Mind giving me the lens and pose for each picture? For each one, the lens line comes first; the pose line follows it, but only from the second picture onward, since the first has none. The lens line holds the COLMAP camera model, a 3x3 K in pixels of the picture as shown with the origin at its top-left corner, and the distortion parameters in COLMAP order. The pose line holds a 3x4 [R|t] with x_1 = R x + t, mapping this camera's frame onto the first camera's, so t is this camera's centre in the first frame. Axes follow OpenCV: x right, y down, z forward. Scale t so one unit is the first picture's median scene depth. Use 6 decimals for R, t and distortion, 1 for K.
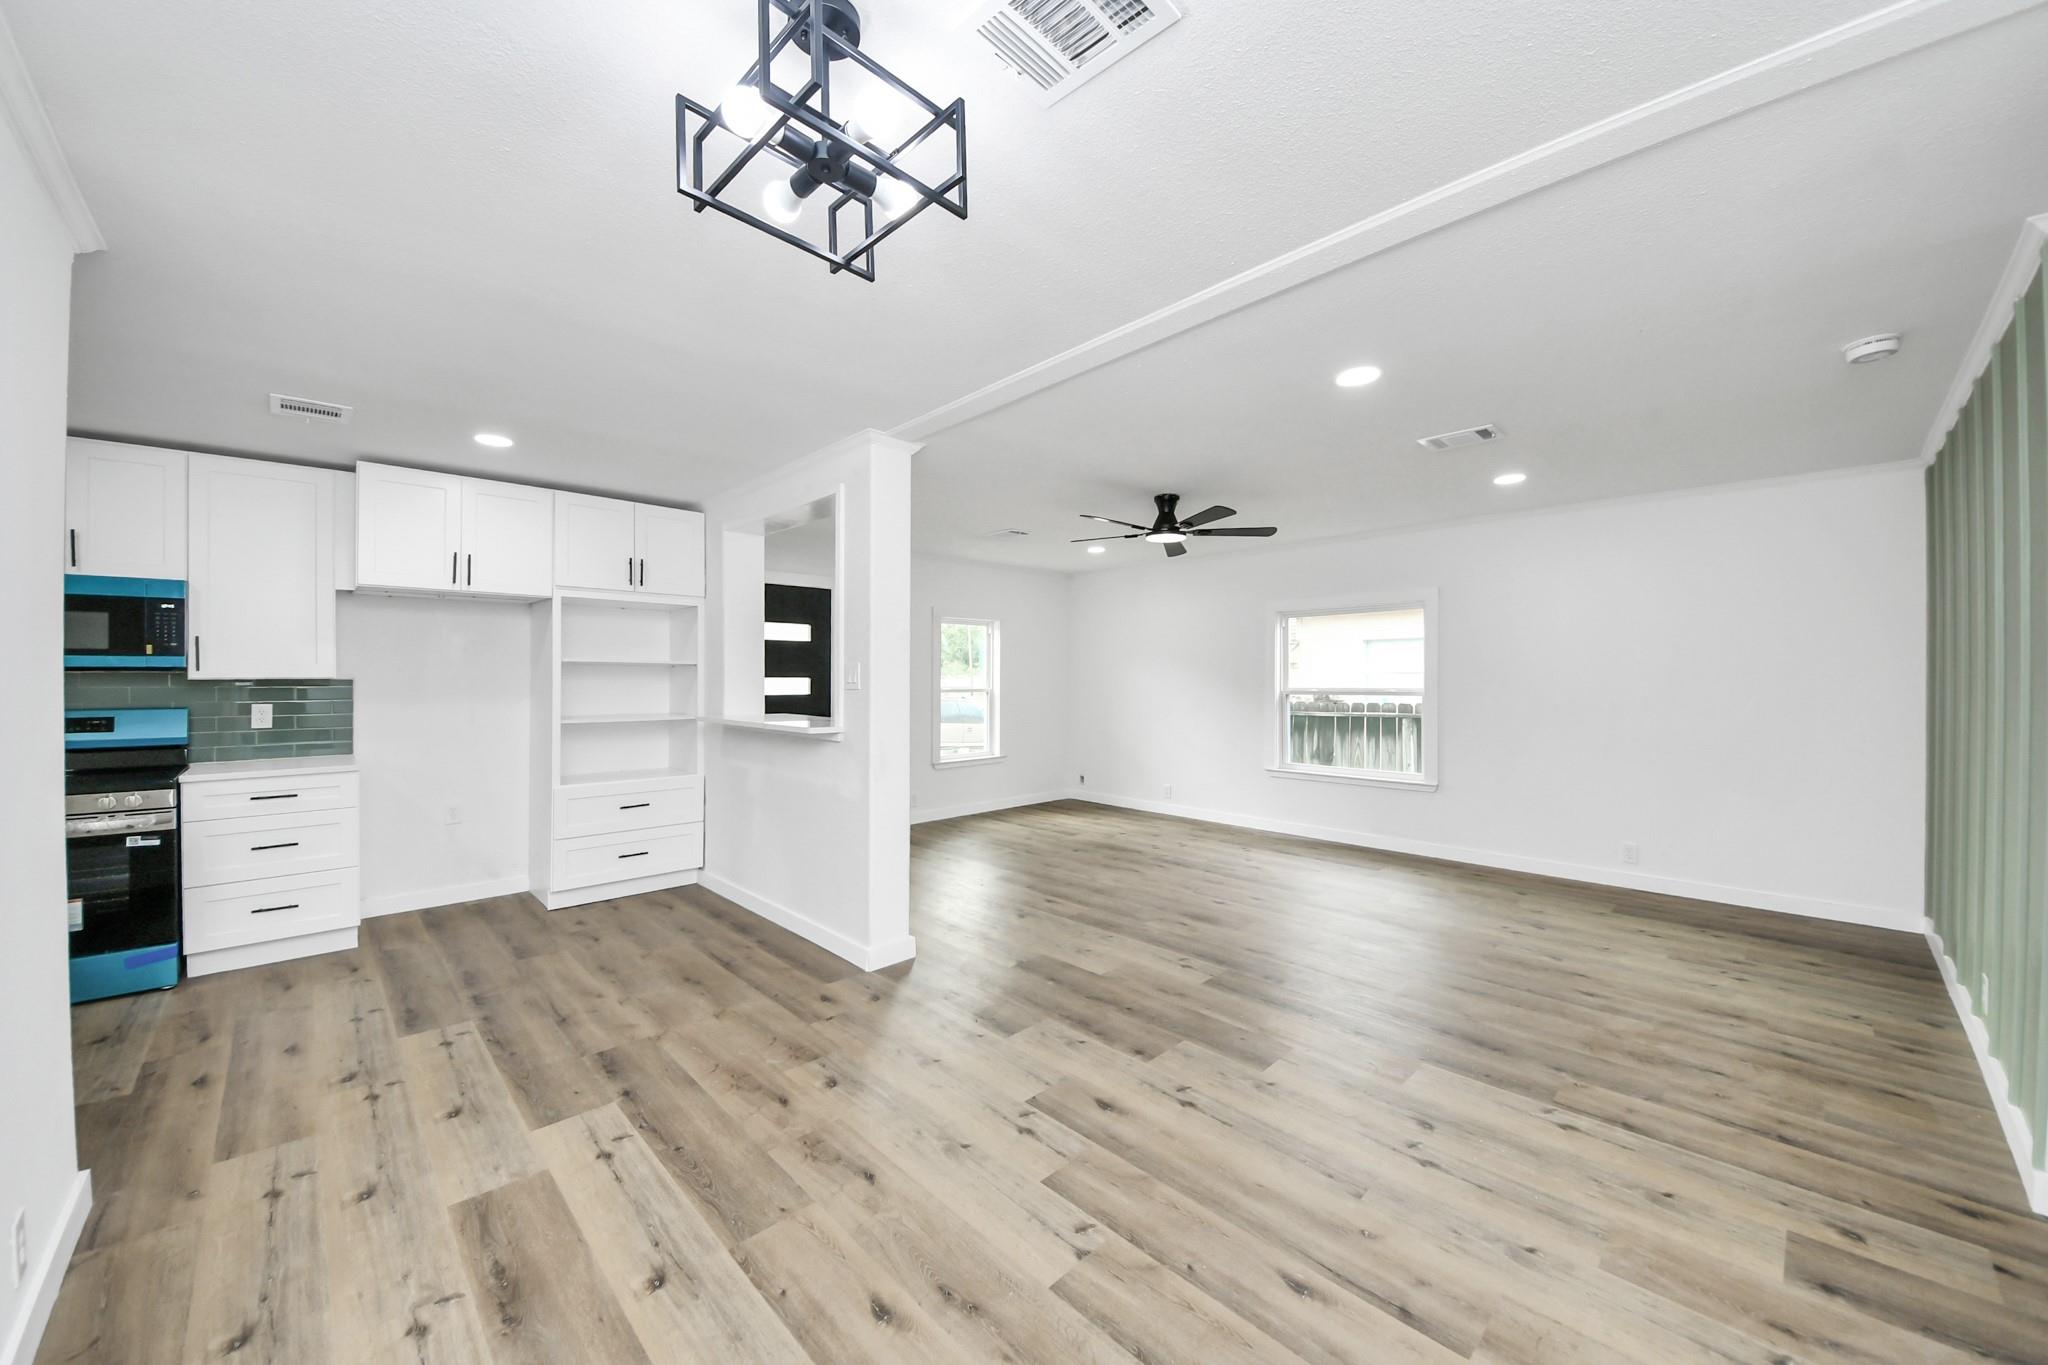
lens RADIAL K [[749.4, 0, 1036.0], [0, 749.4, 683.7], [0, 0, 1]] dist [0.023415, -0.017331]
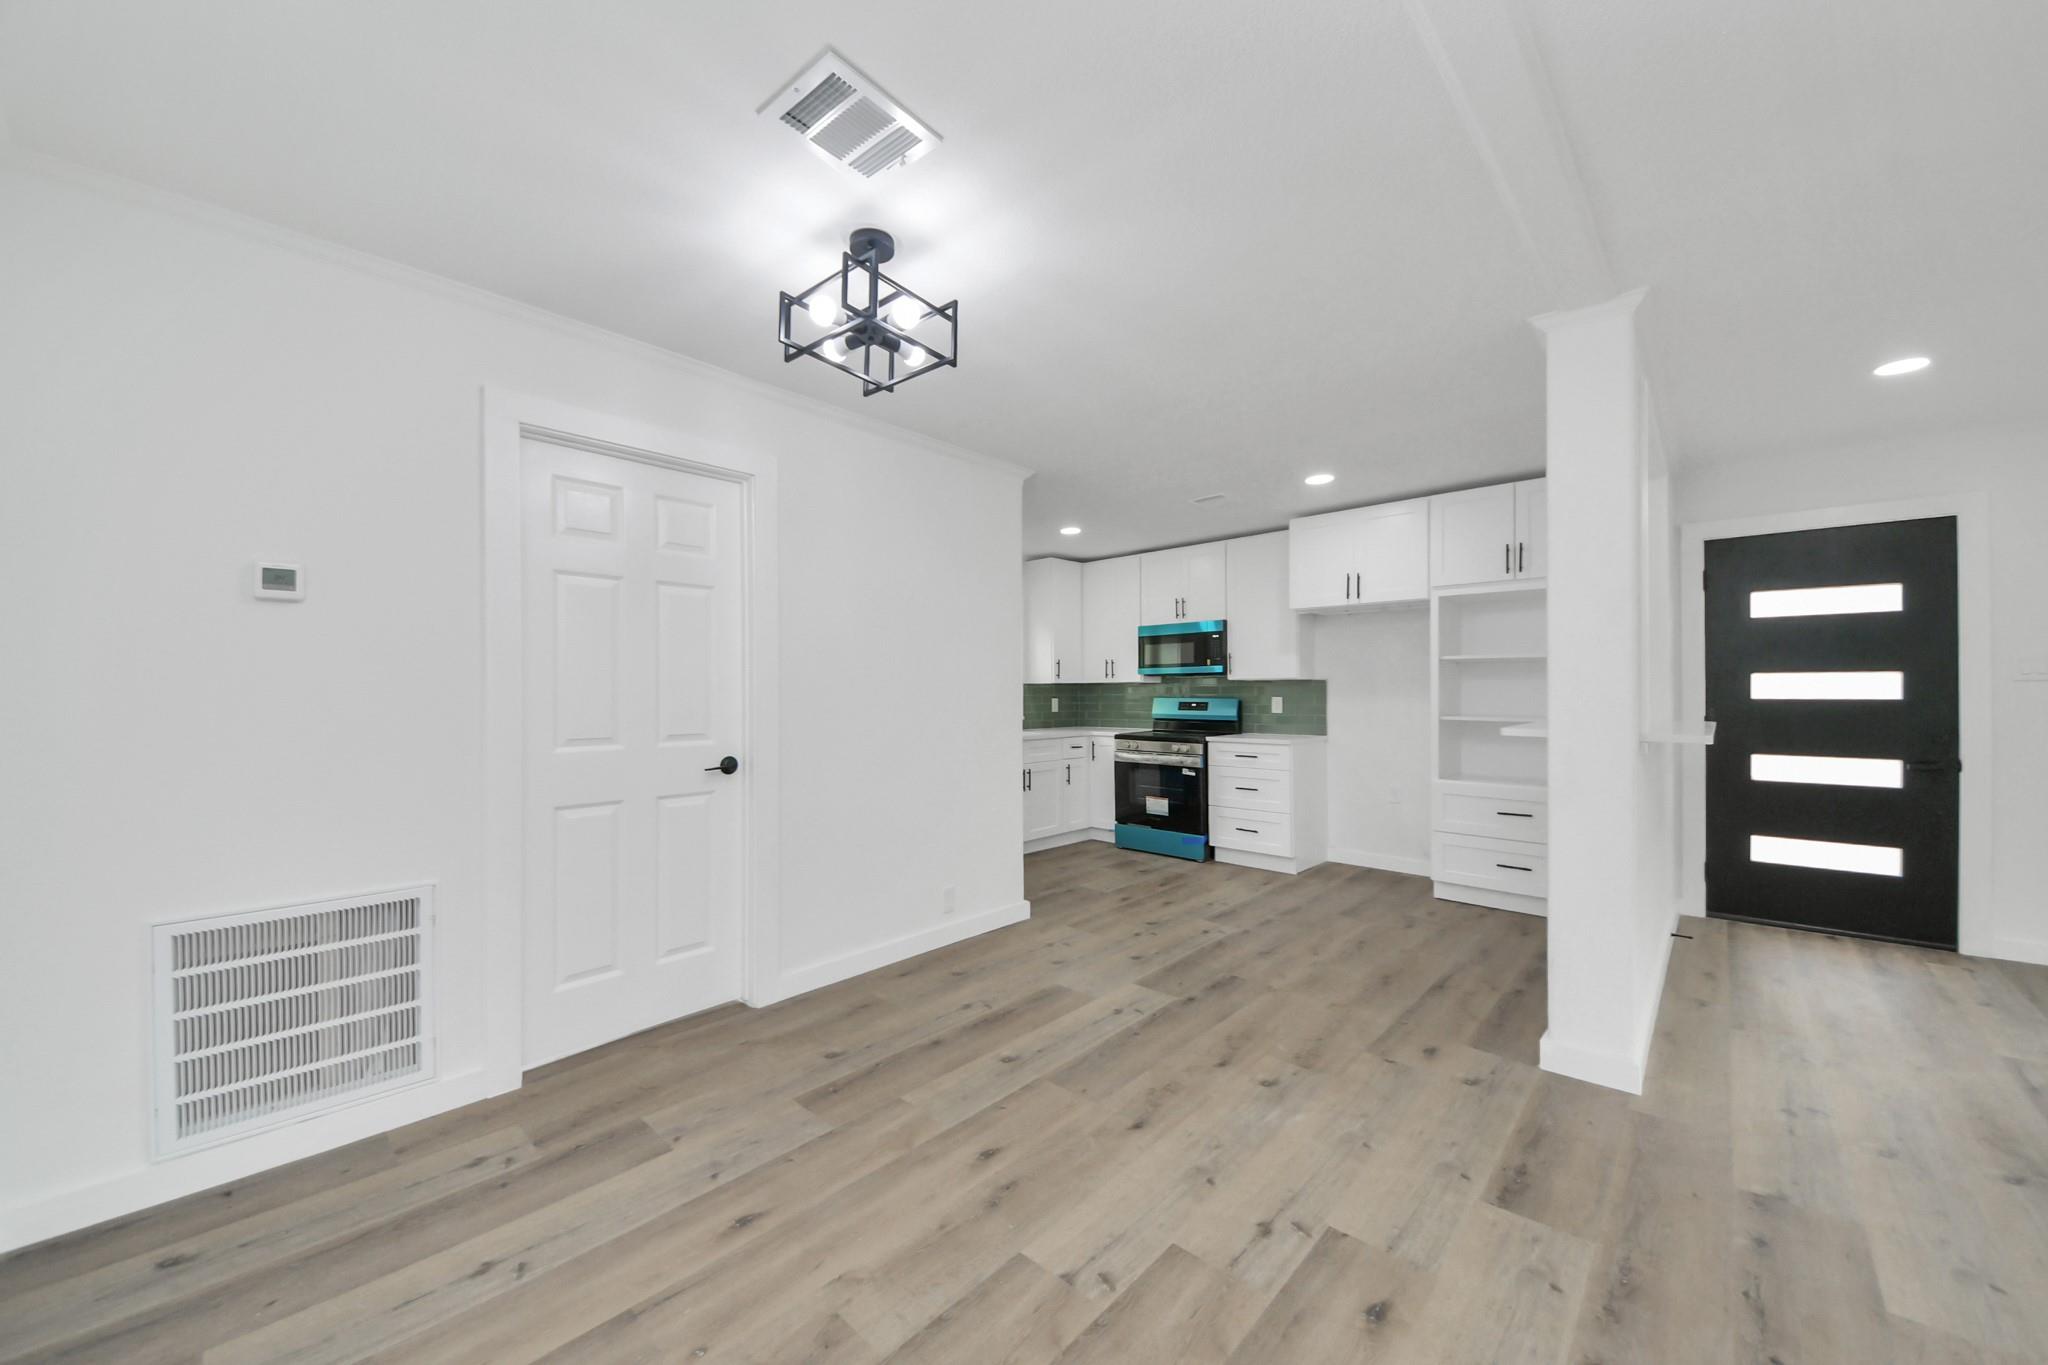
lens RADIAL K [[757.3, 0, 996.2], [0, 757.3, 688.5], [0, 0, 1]] dist [0.027909, -0.017001]
pose [[0.029268, -0.004973, -0.999559, 0.611029], [-0.010403, 0.999932, -0.005279, 0.033431], [0.999517, 0.010553, 0.029214, 0.549865]]
